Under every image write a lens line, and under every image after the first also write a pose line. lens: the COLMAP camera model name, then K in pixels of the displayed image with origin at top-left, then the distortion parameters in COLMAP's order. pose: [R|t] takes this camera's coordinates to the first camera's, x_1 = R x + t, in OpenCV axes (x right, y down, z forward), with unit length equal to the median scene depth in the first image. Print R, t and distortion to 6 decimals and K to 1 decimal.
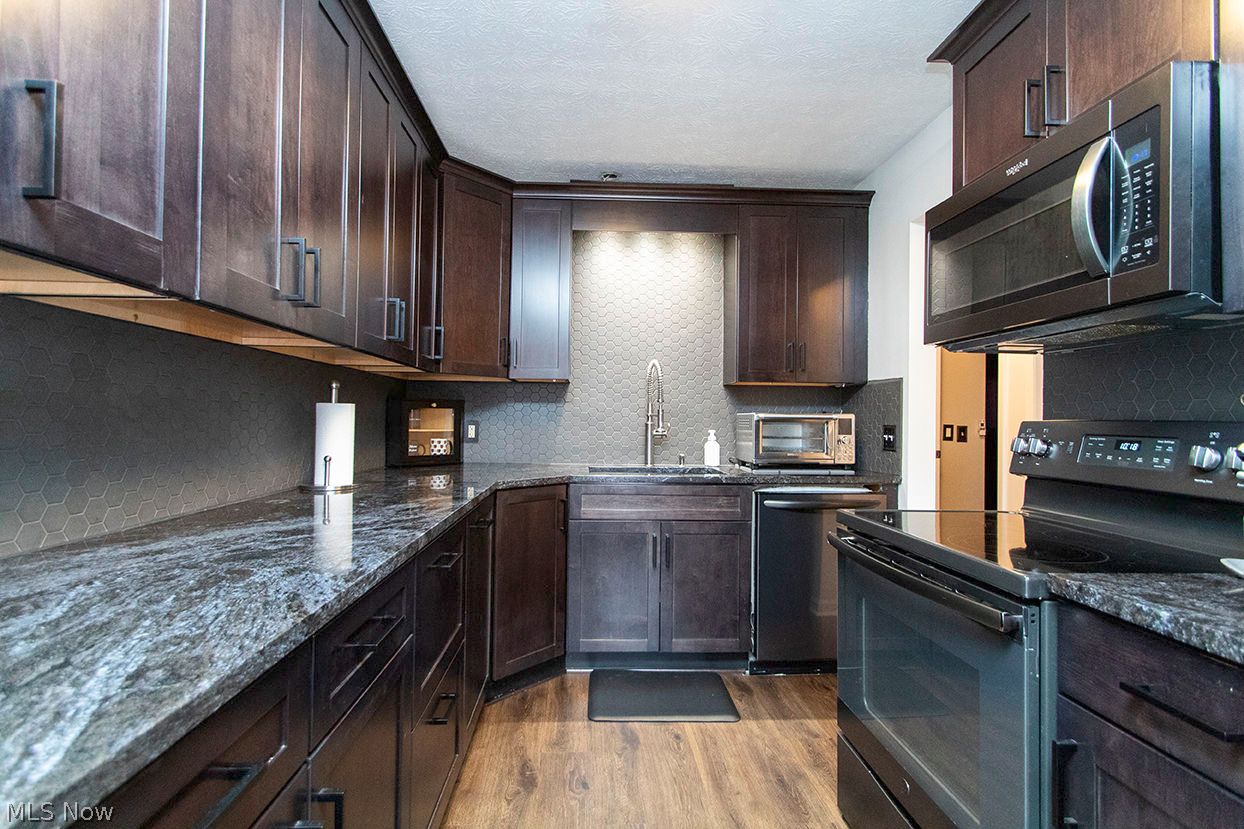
lens RADIAL K [[584.7, 0, 611.6], [0, 584.7, 410.5], [0, 0, 1]] dist [0.001795, -0.000363]
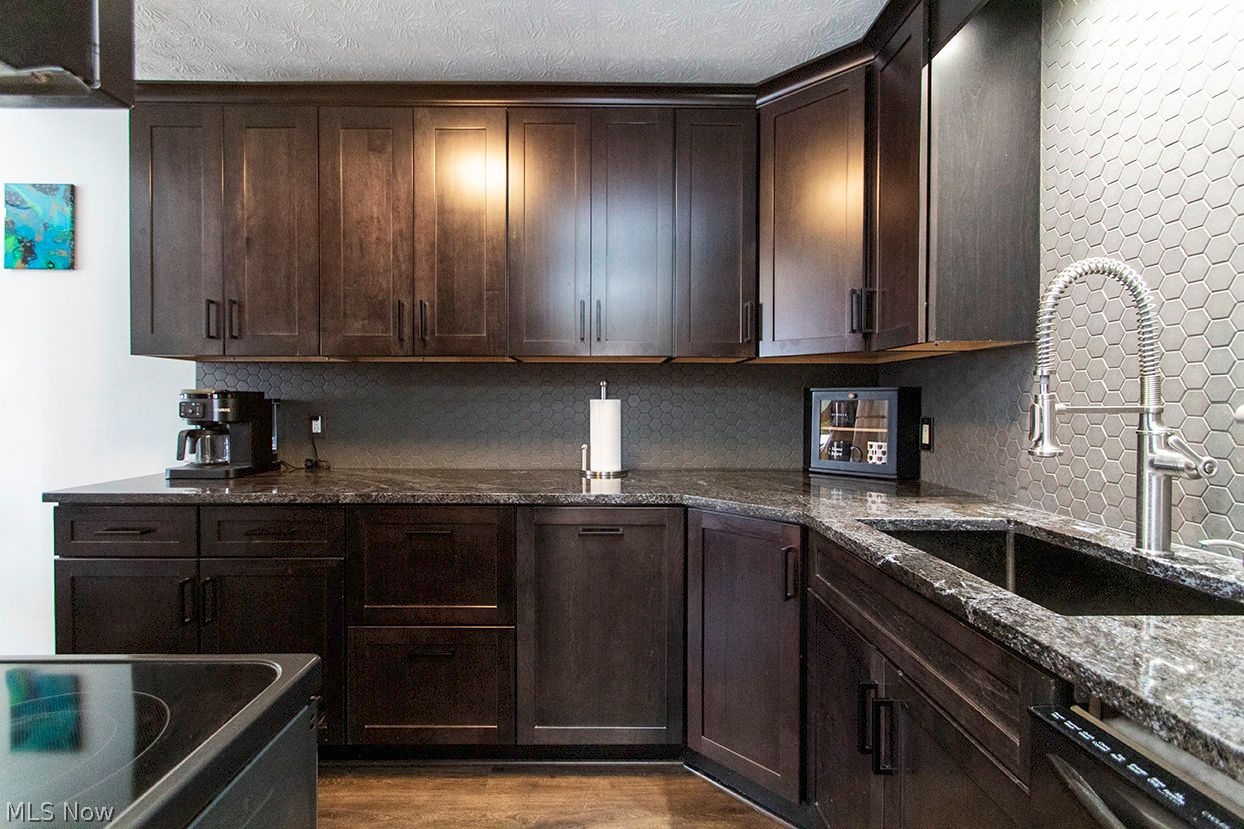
lens RADIAL K [[584.7, 0, 626.2], [0, 584.7, 411.4], [0, 0, 1]] dist [0.001795, -0.000363]
pose [[-0.023983, 0.001765, -0.999711, 0.481875], [0.011333, 0.999935, 0.001494, 0.005802], [0.999648, -0.011293, -0.024001, 0.764937]]
